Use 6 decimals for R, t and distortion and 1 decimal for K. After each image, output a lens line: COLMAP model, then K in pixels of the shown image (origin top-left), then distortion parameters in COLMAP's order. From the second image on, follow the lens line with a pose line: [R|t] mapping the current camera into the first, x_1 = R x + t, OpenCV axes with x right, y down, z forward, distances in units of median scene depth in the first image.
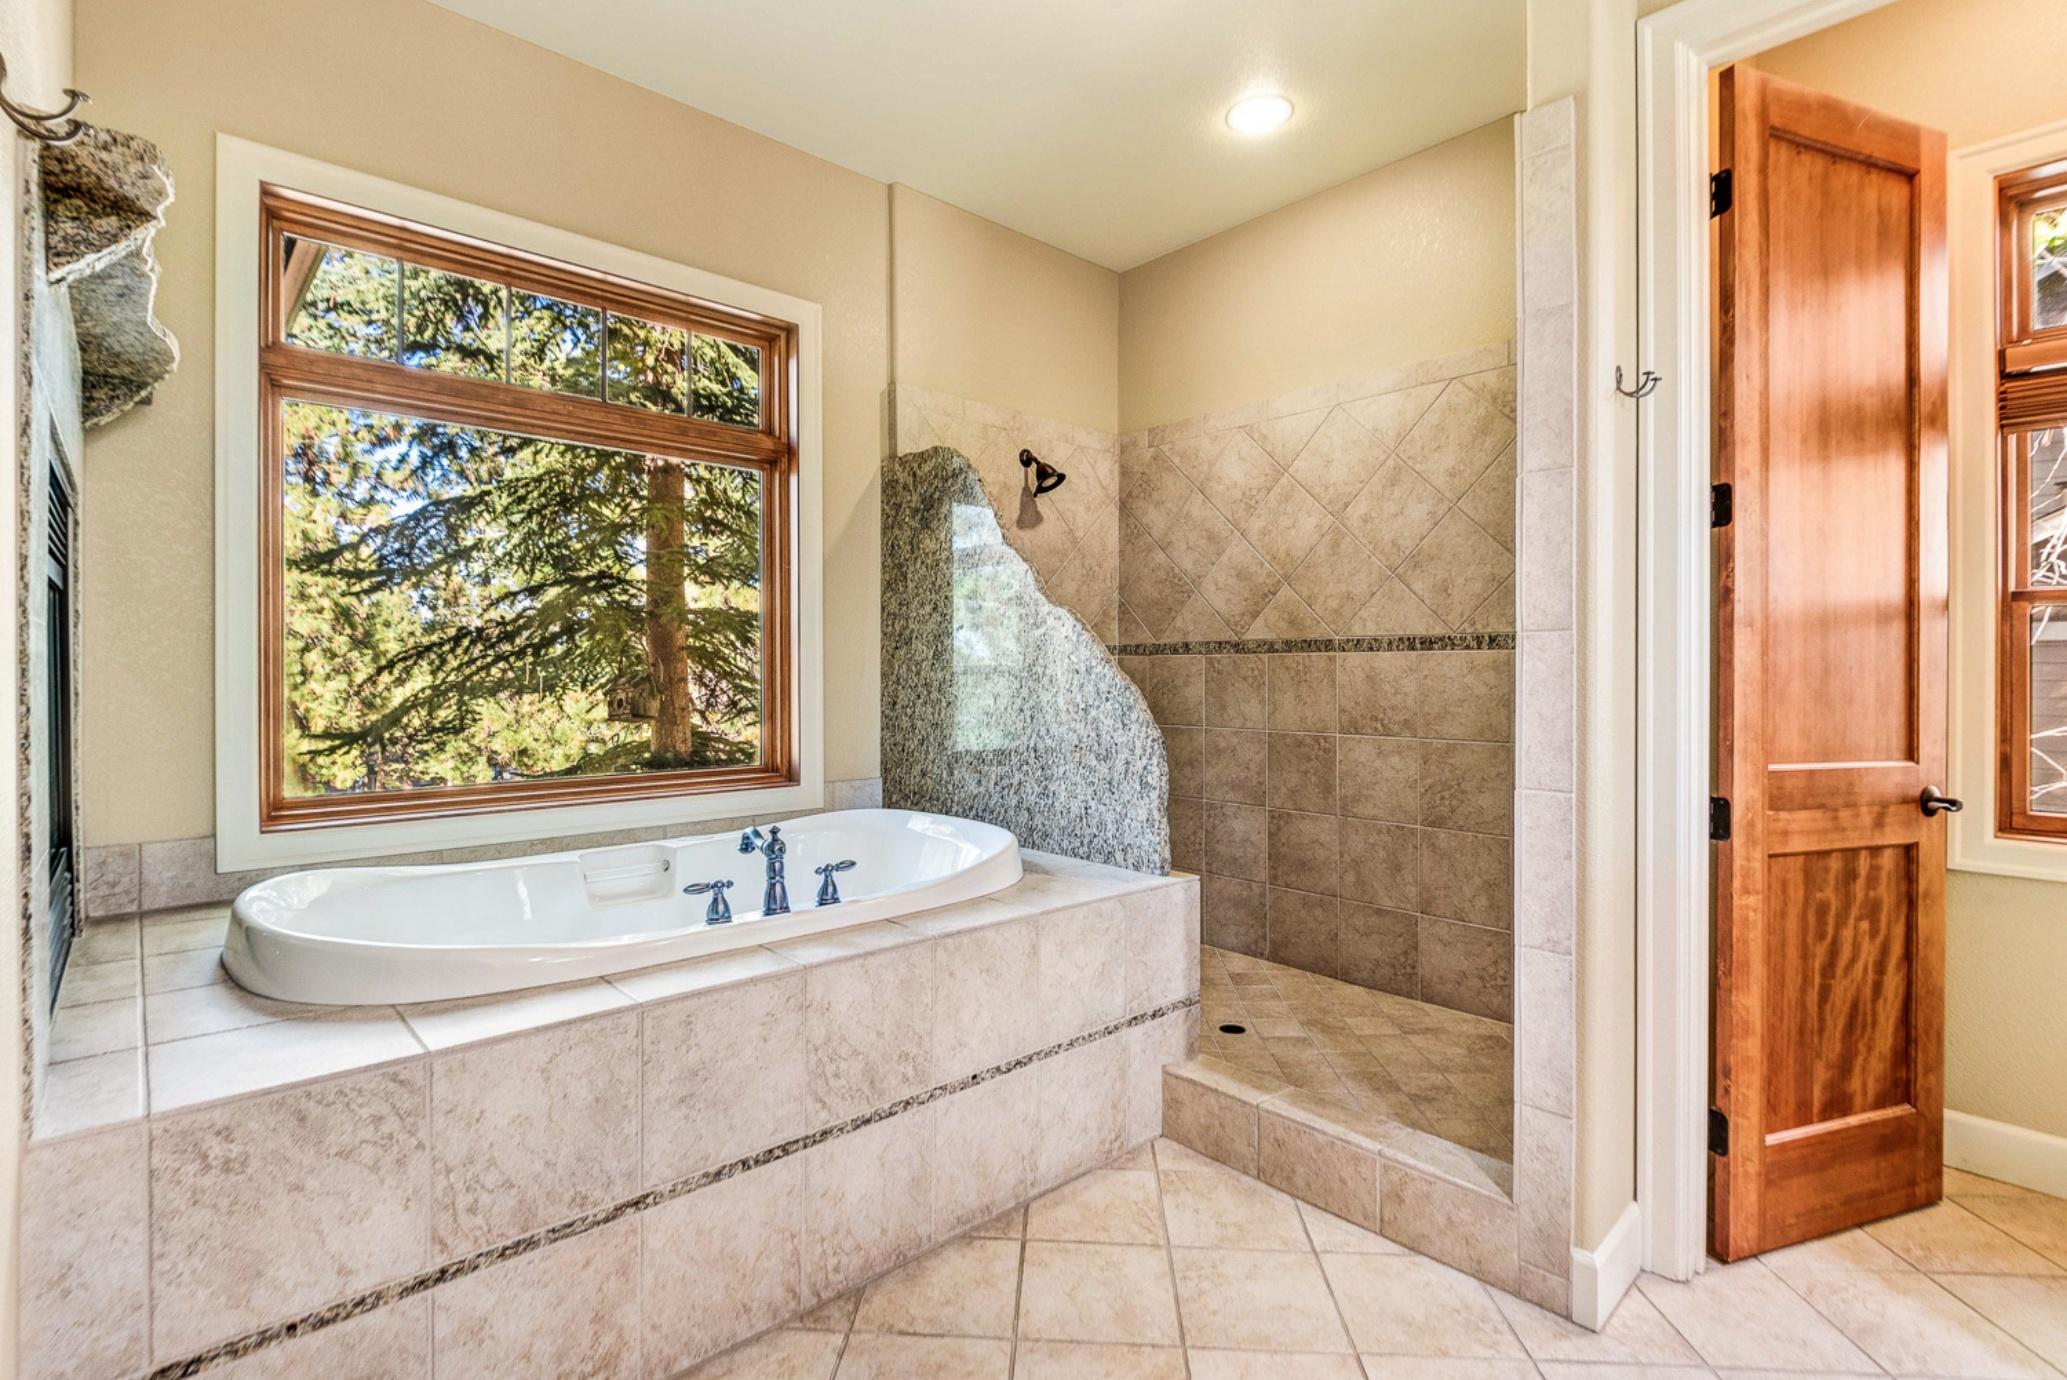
lens RADIAL K [[955.4, 0, 1033.6], [0, 955.4, 680.6], [0, 0, 1]] dist [0.006443, -0.005947]
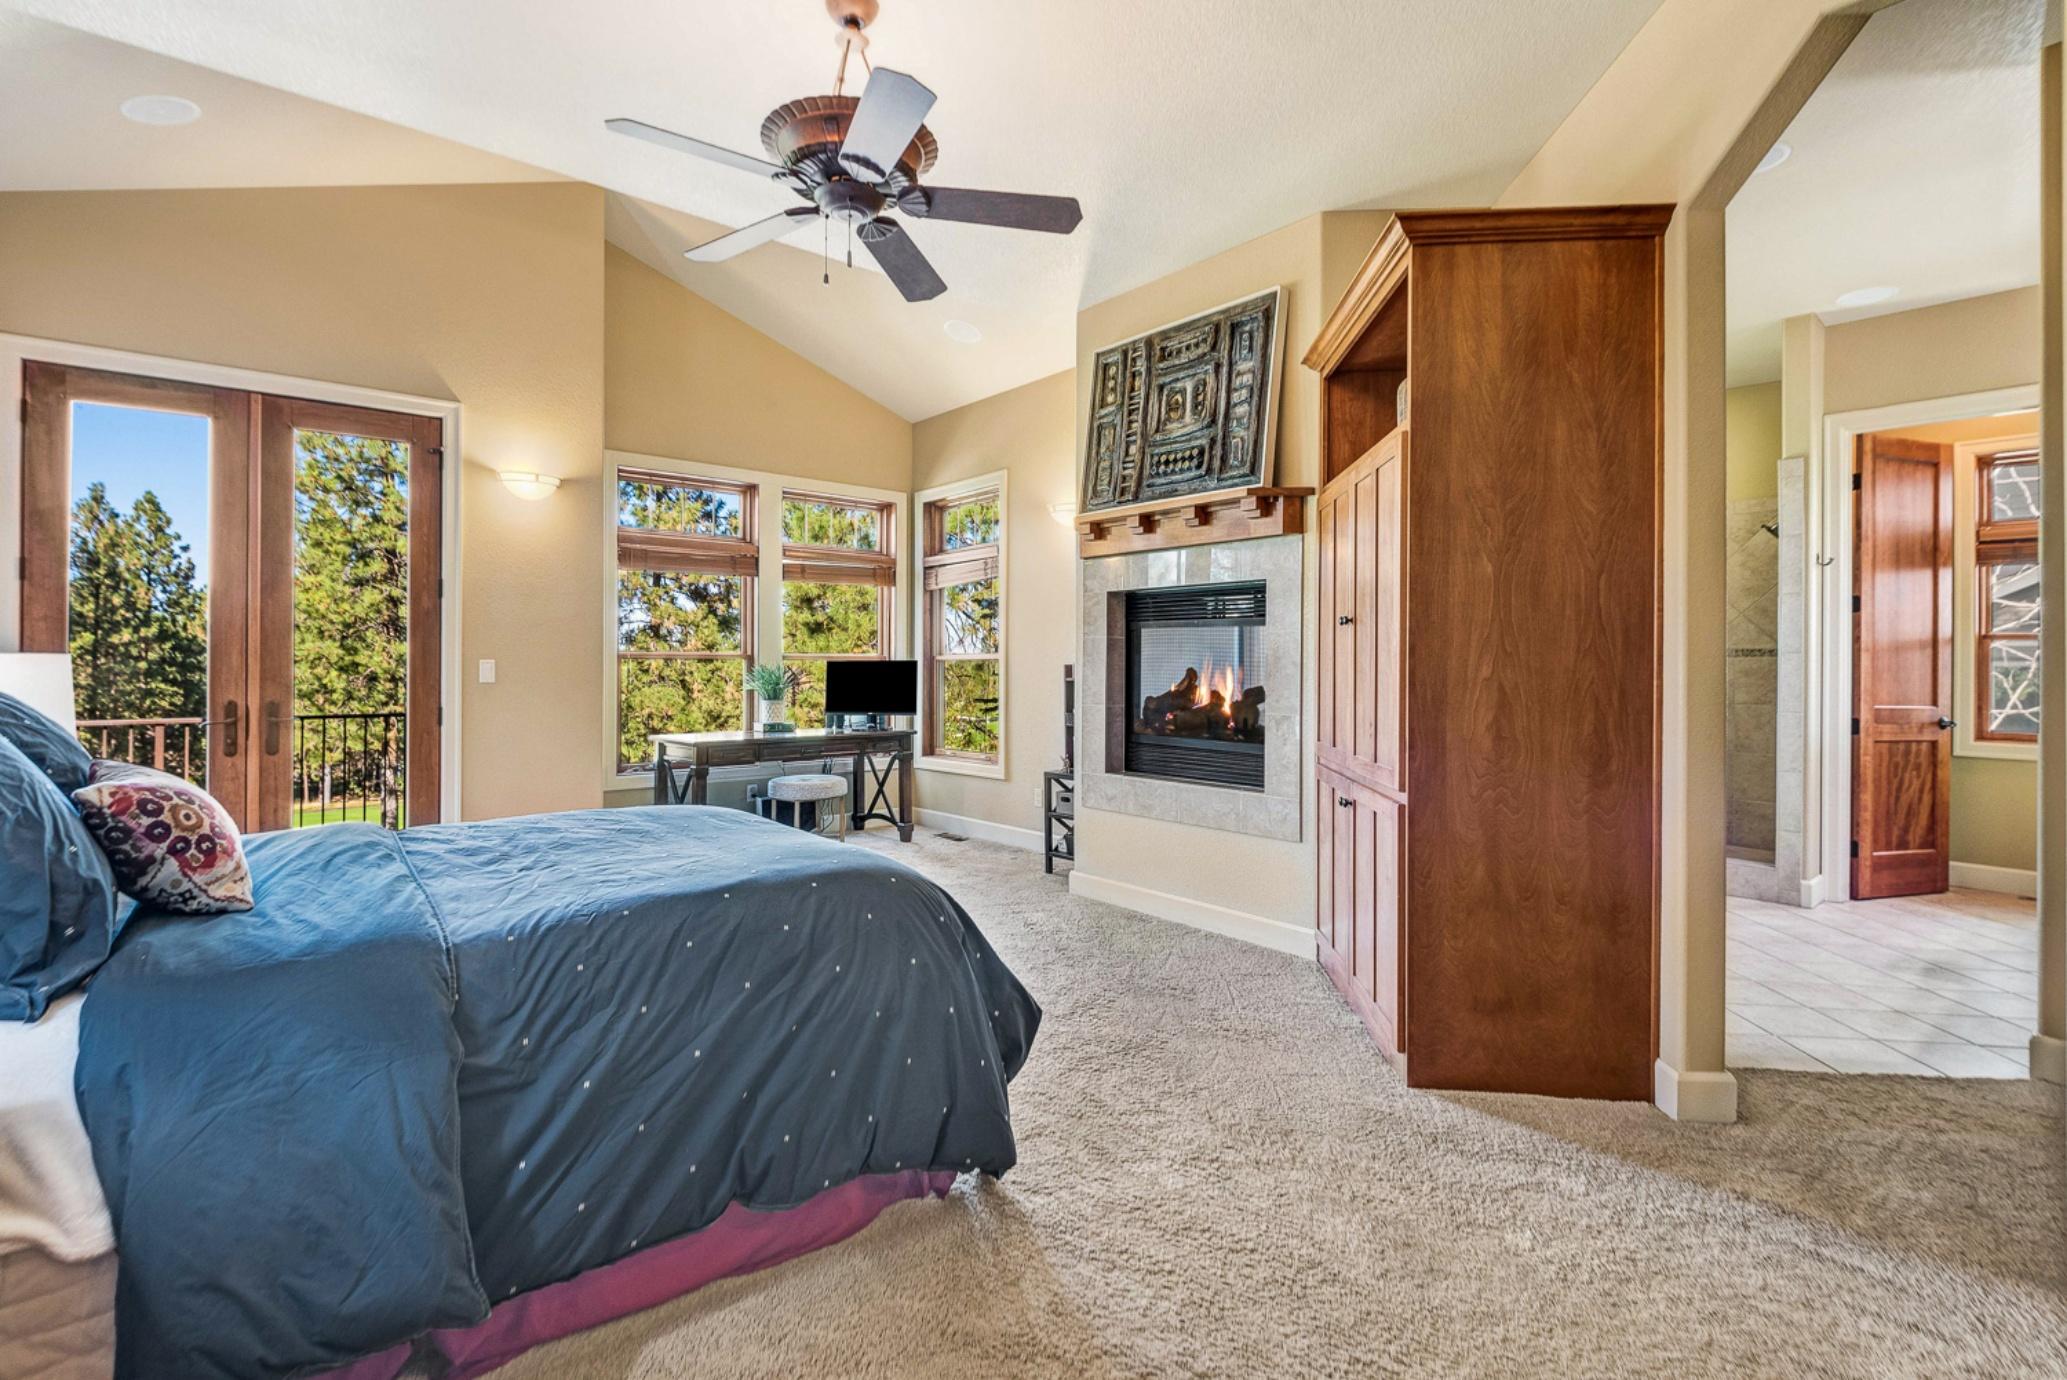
lens RADIAL K [[955.4, 0, 1029.3], [0, 955.4, 680.9], [0, 0, 1]] dist [0.006443, -0.005947]
pose [[0.999039, 0.002023, -0.043778, -1.305568], [-0.001962, 0.999997, 0.001428, 0.022576], [0.043781, -0.001341, 0.999040, -1.565945]]
